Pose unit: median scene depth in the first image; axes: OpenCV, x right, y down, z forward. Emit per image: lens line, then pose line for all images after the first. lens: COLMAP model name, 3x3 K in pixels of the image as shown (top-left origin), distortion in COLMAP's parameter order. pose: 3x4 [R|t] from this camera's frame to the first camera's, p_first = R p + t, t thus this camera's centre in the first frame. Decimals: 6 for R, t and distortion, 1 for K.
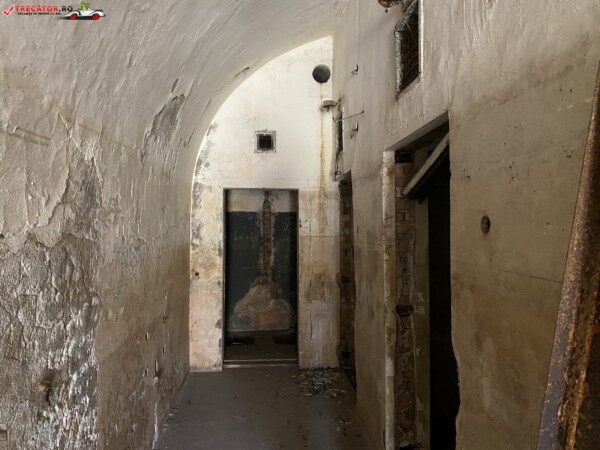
lens RADIAL K [[454.2, 0, 296.0], [0, 454.2, 227.0], [0, 0, 1]] dist [0.071966, -0.108181]
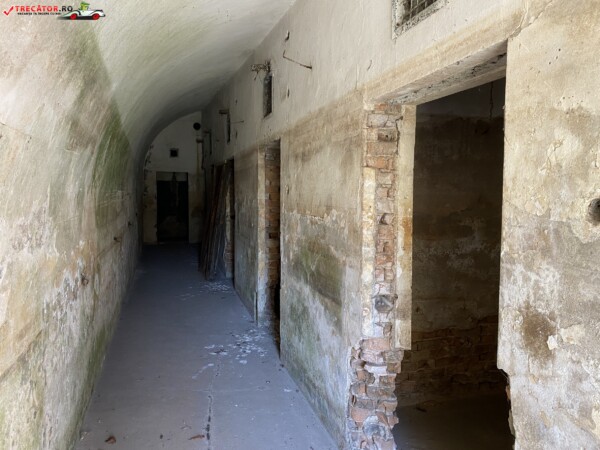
lens RADIAL K [[454.2, 0, 296.0], [0, 454.2, 227.0], [0, 0, 1]] dist [0.071966, -0.108181]
pose [[0.979069, -0.004884, 0.203469, 0.056396], [-0.010676, 0.997103, 0.075308, 0.014566], [-0.203247, -0.075904, 0.976181, -1.192408]]
